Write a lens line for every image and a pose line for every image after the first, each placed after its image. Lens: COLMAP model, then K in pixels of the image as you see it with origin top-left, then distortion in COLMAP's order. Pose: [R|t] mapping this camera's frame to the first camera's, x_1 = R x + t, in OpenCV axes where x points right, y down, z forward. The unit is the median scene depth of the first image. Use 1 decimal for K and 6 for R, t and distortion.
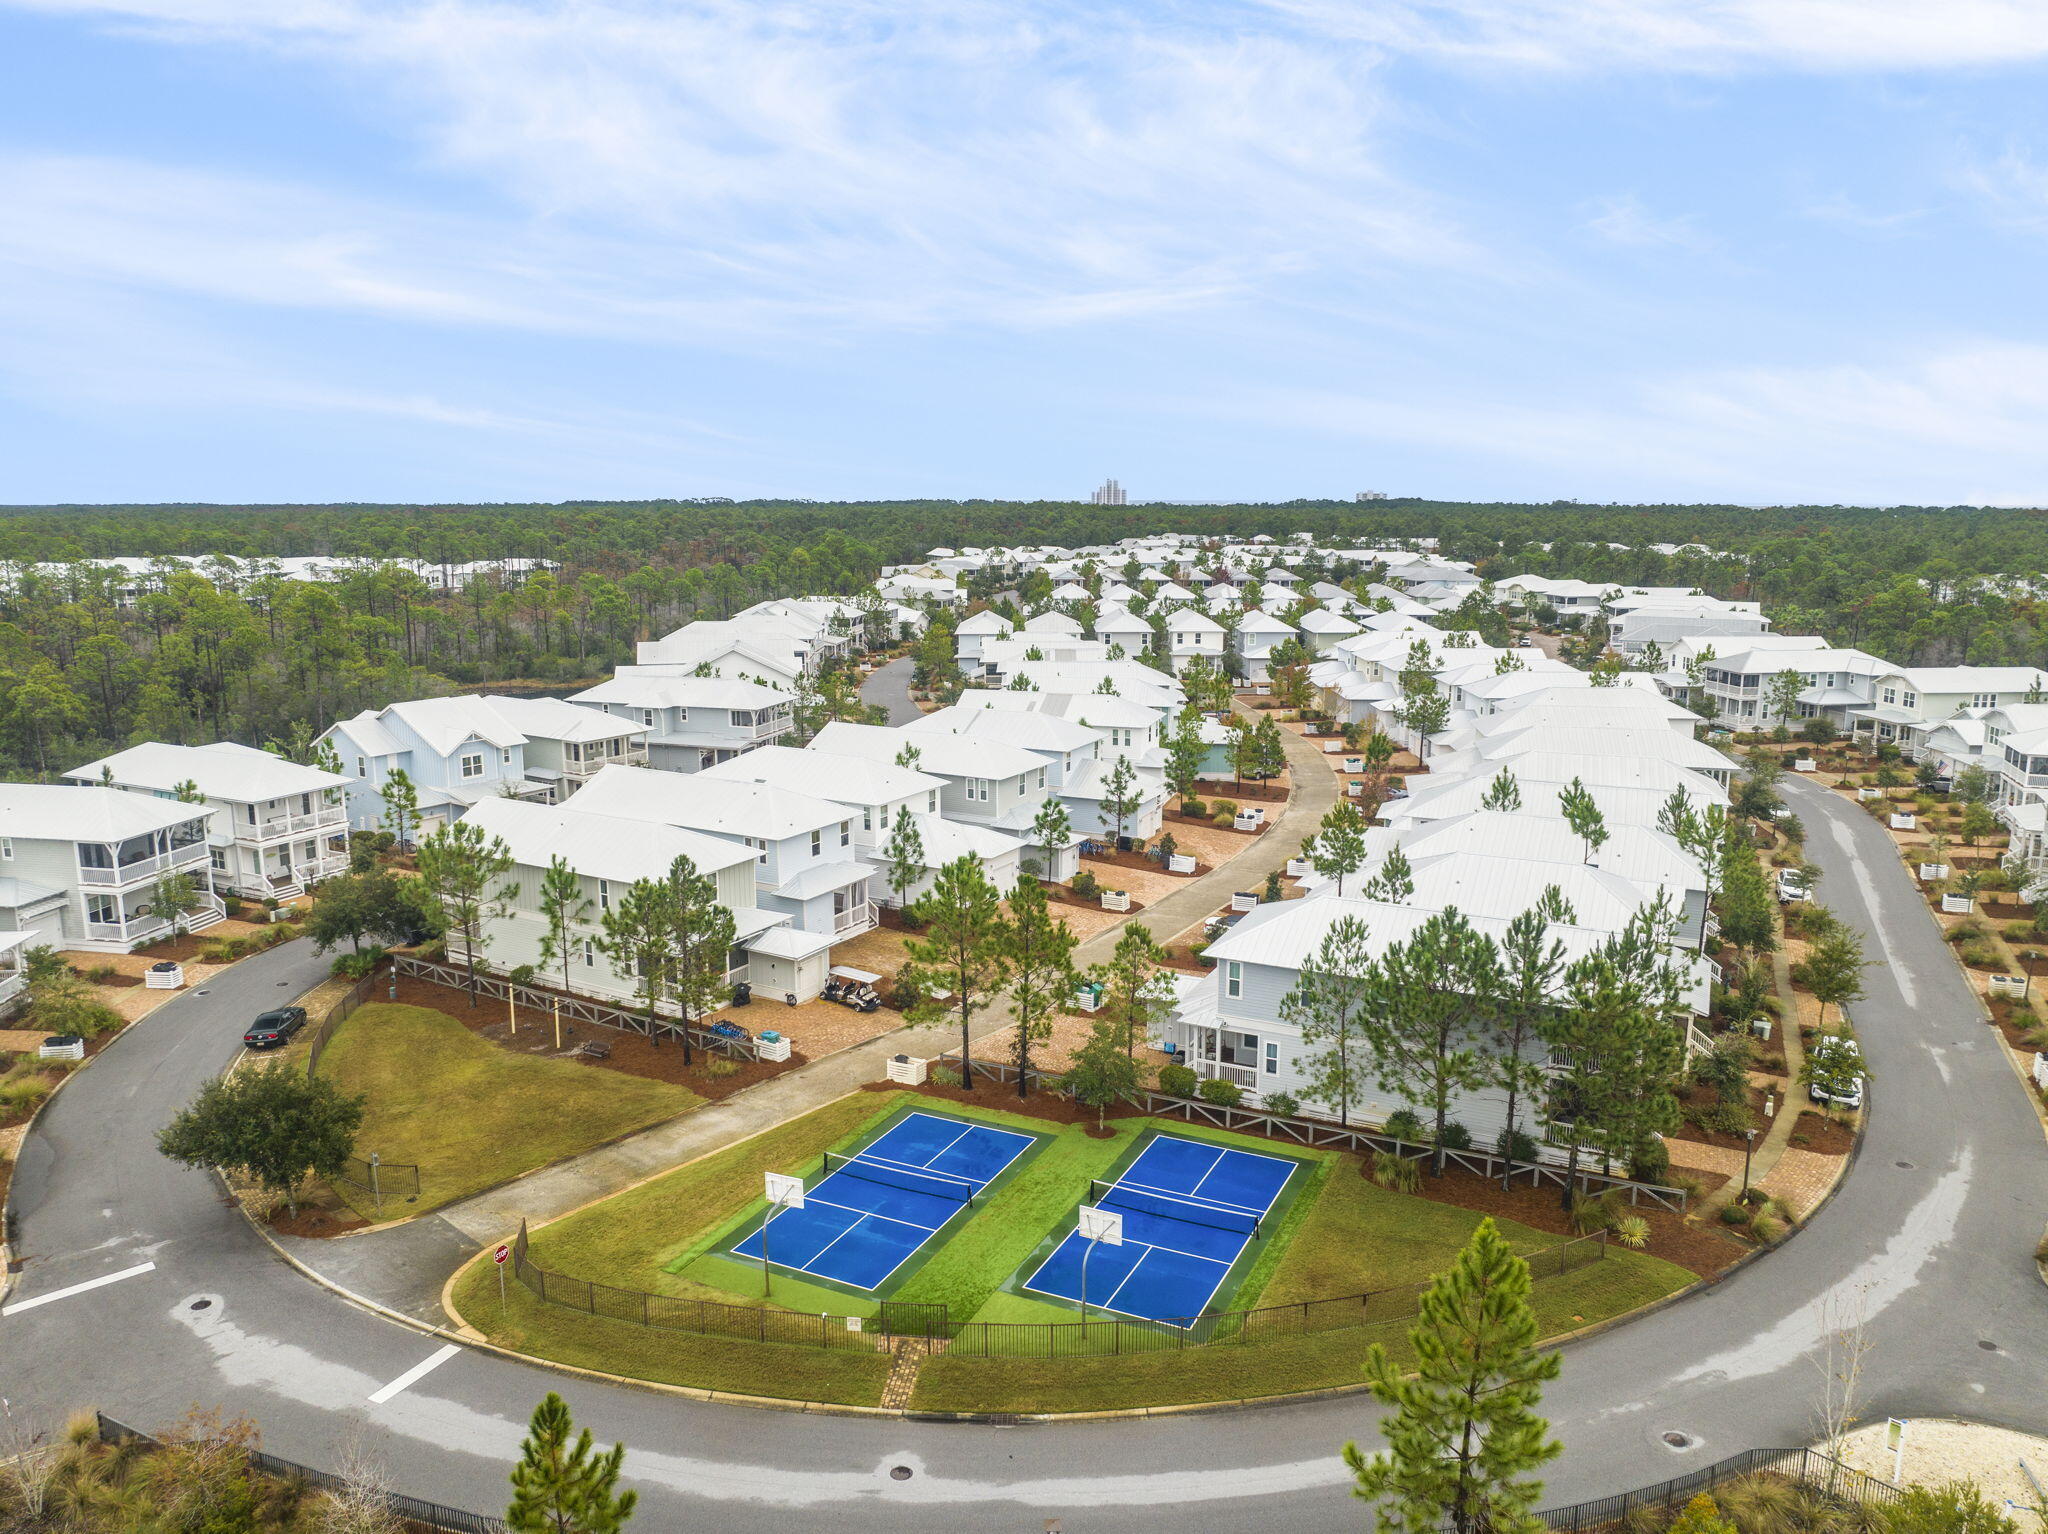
lens RADIAL K [[1436.9, 0, 1024.0], [0, 1436.9, 767.0], [0, 0, 1]] dist [-0.035734, 0.000393]
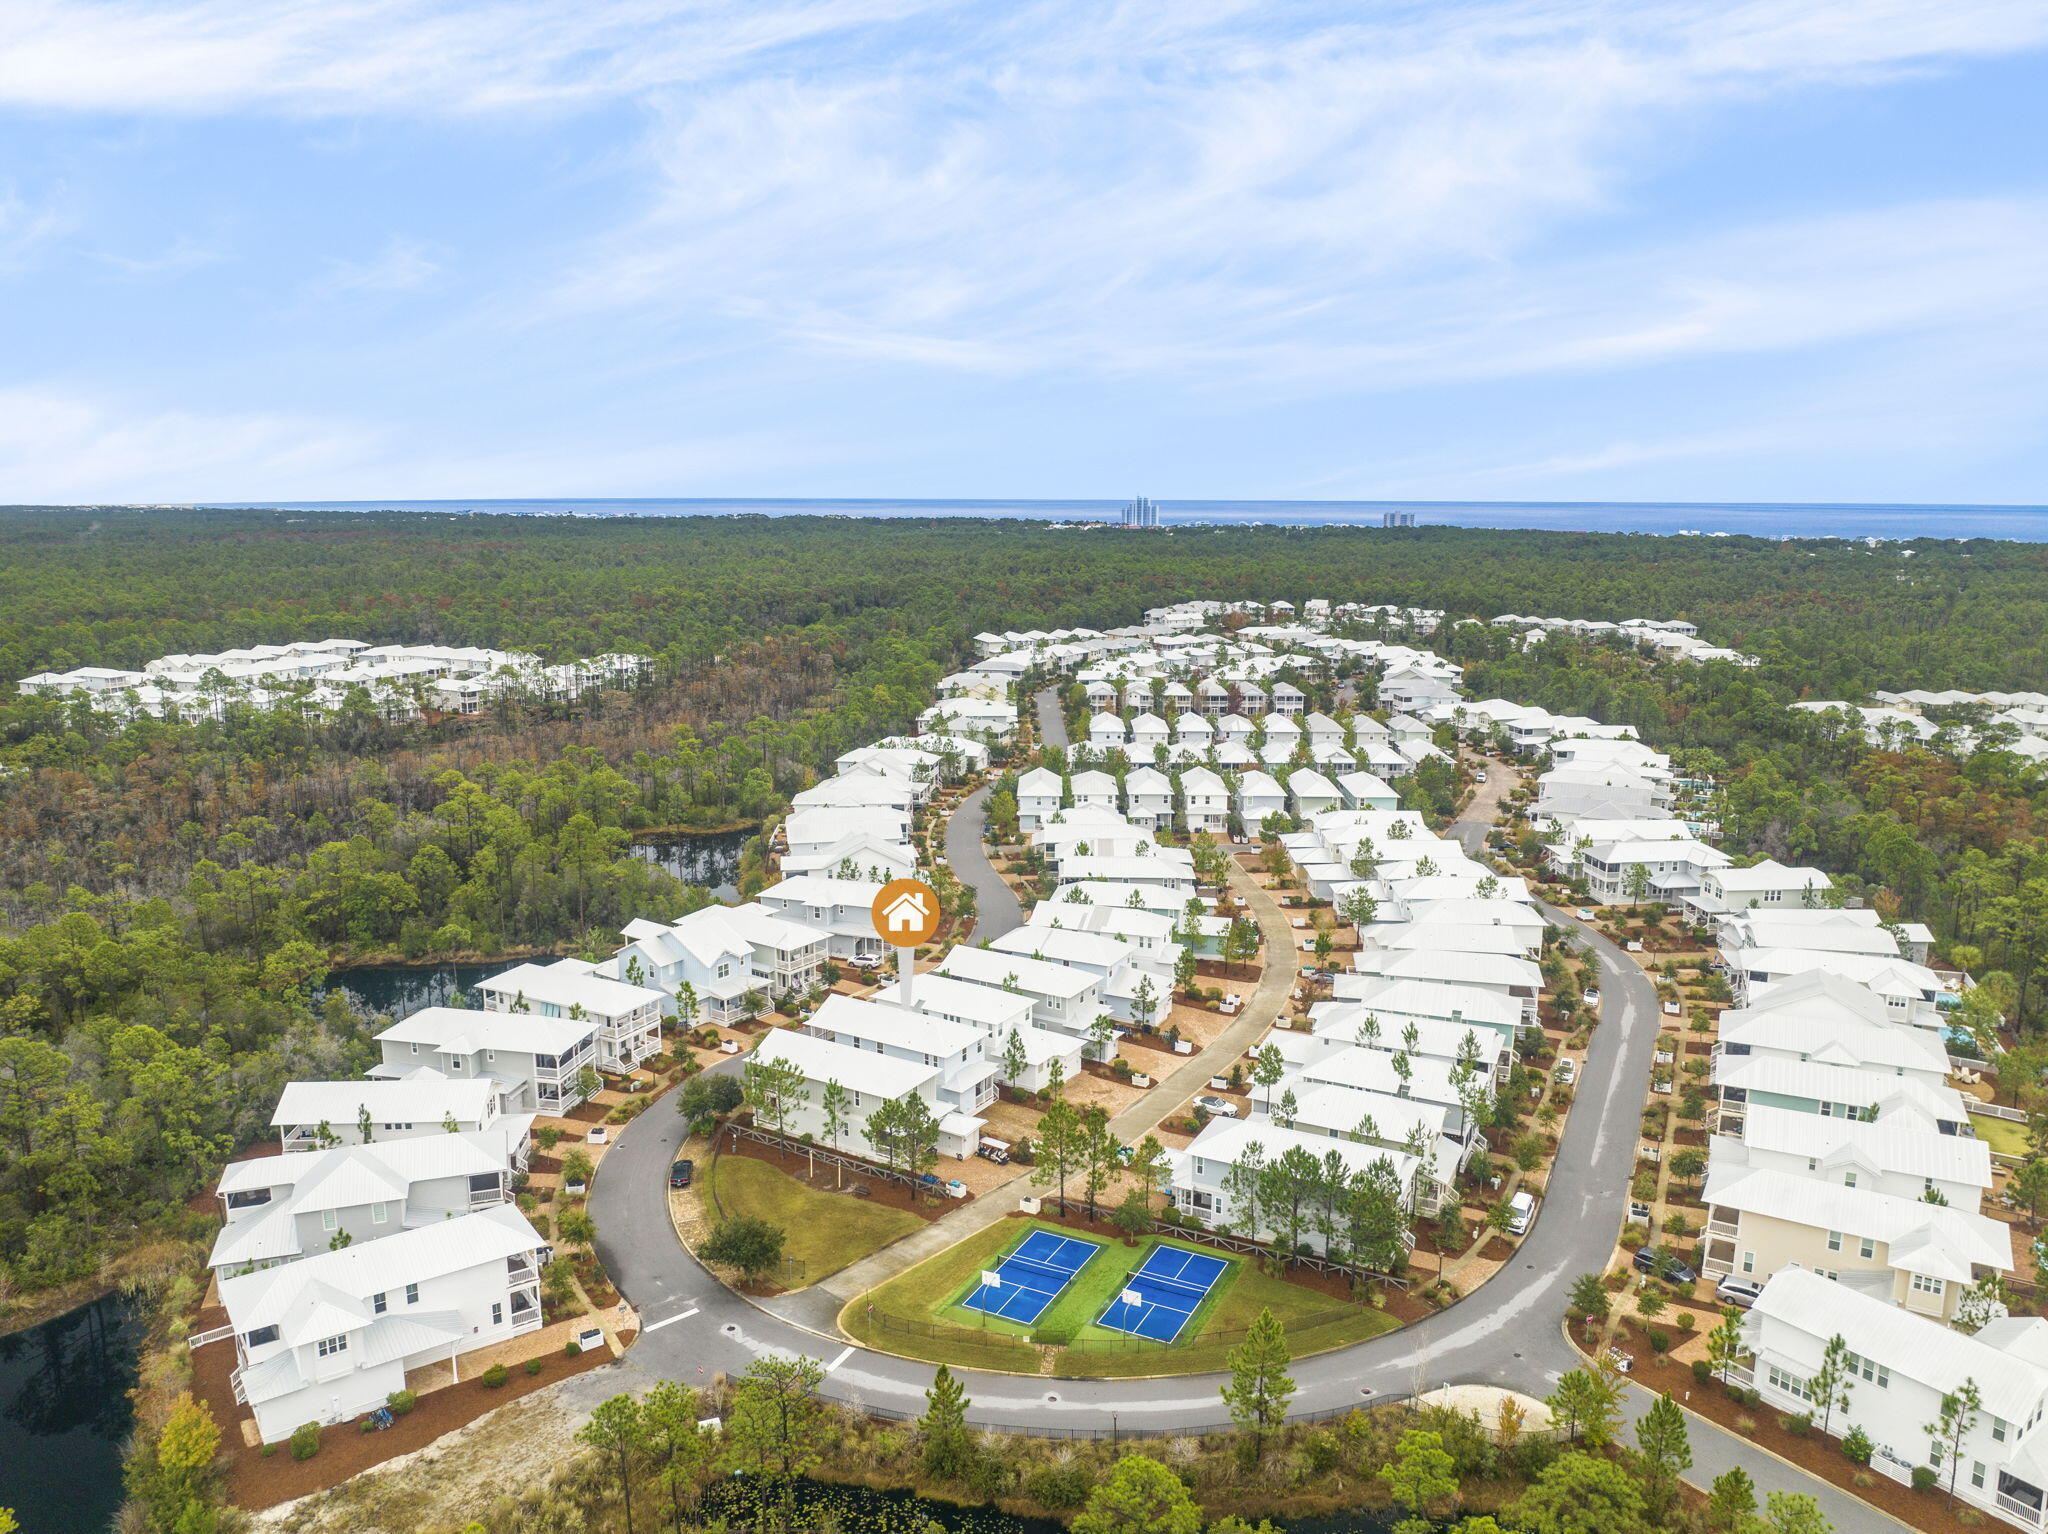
lens RADIAL K [[1460.6, 0, 1024.0], [0, 1460.6, 767.0], [0, 0, 1]] dist [-0.031130, -0.005169]
pose [[0.999815, 0.006050, -0.018273, -0.057484], [-0.006020, 0.999980, 0.001691, -0.373874], [0.018283, -0.001580, 0.999832, -0.935681]]
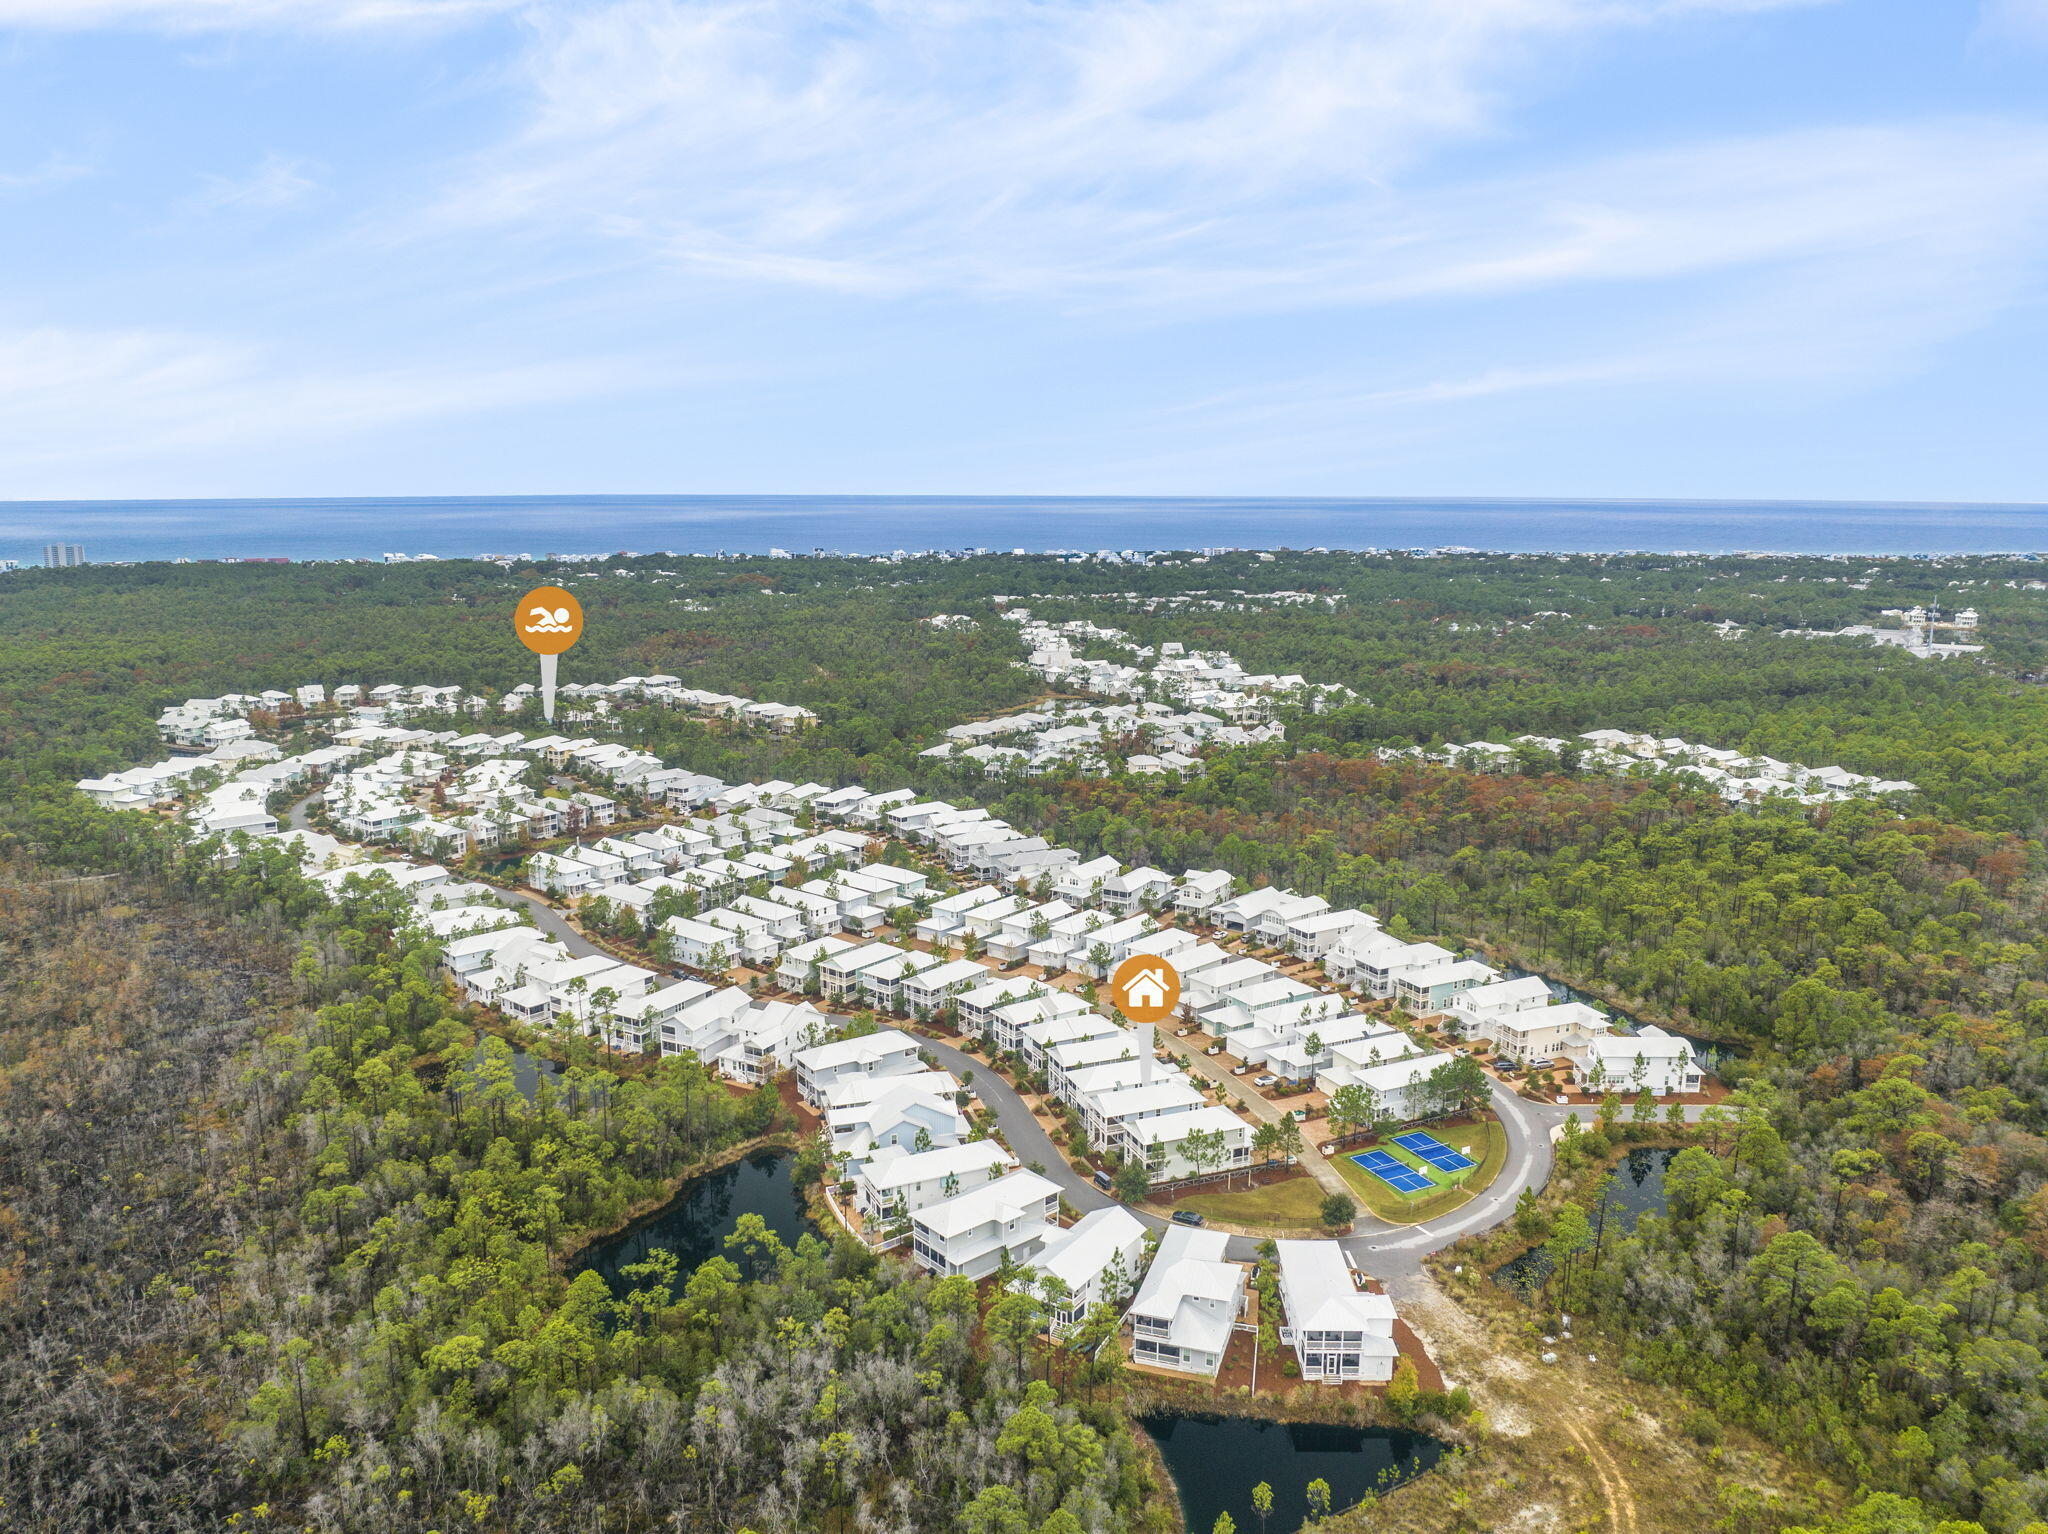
lens RADIAL K [[1442.3, 0, 1024.0], [0, 1442.3, 767.0], [0, 0, 1]] dist [-0.030287, -0.006359]
pose [[0.619718, -0.147877, 0.770767, -3.103521], [0.141271, 0.987066, 0.075790, -1.082134], [-0.772006, 0.061918, 0.632593, -0.711306]]
